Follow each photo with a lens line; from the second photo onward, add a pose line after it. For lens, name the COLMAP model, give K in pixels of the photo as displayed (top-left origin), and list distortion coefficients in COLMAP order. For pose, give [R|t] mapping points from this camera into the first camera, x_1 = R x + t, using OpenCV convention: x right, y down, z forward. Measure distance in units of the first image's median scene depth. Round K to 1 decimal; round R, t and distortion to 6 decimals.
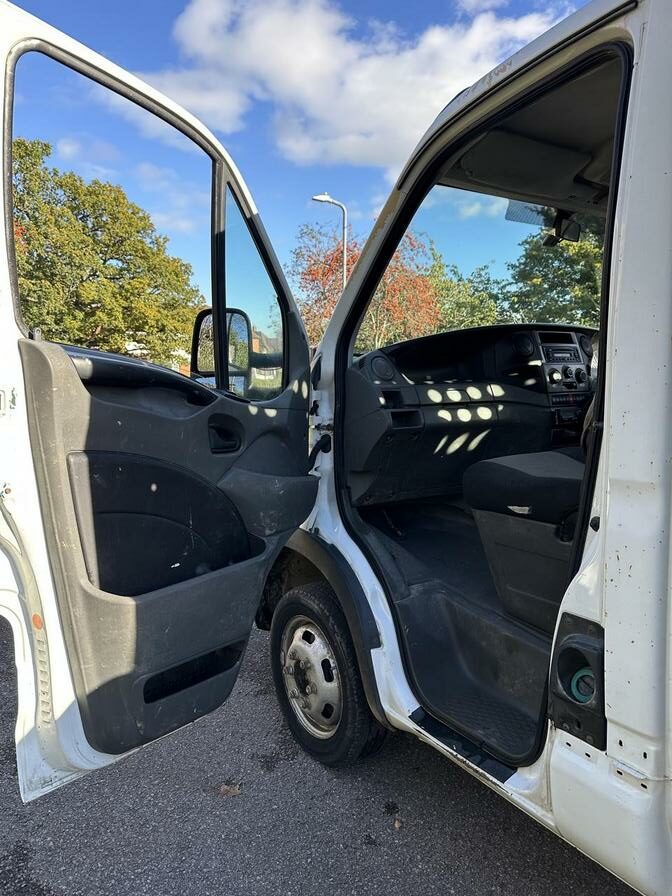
lens RADIAL K [[617.0, 0, 336.0], [0, 617.0, 448.0], [0, 0, 1]] dist [0.108469, -0.168424]
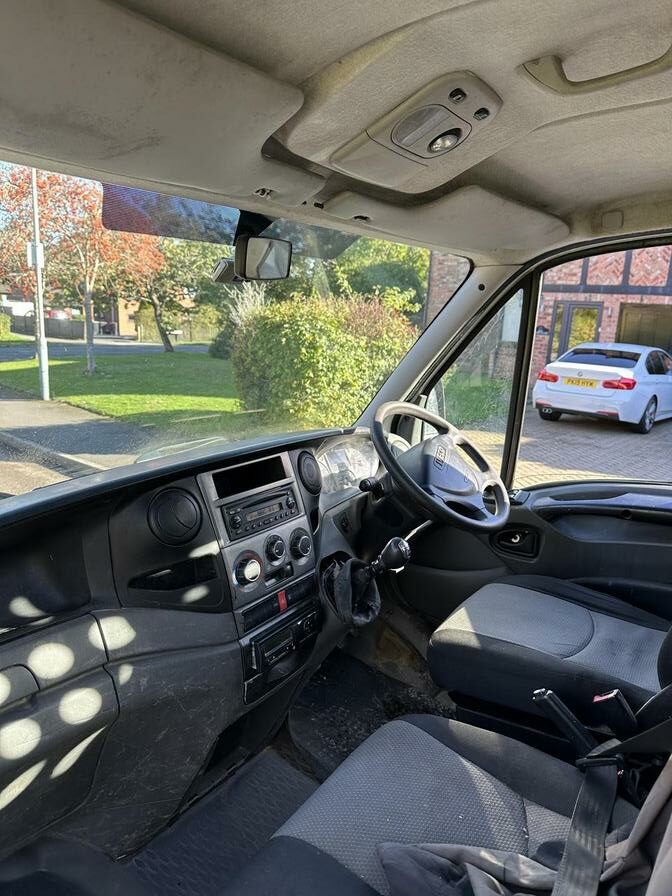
lens RADIAL K [[617.0, 0, 336.0], [0, 617.0, 448.0], [0, 0, 1]] dist [0.108469, -0.168424]
pose [[0.917429, -0.051139, 0.394599, 0.230991], [0.012510, 0.994924, 0.099853, -0.254145], [-0.397702, -0.086672, 0.913412, 0.552605]]
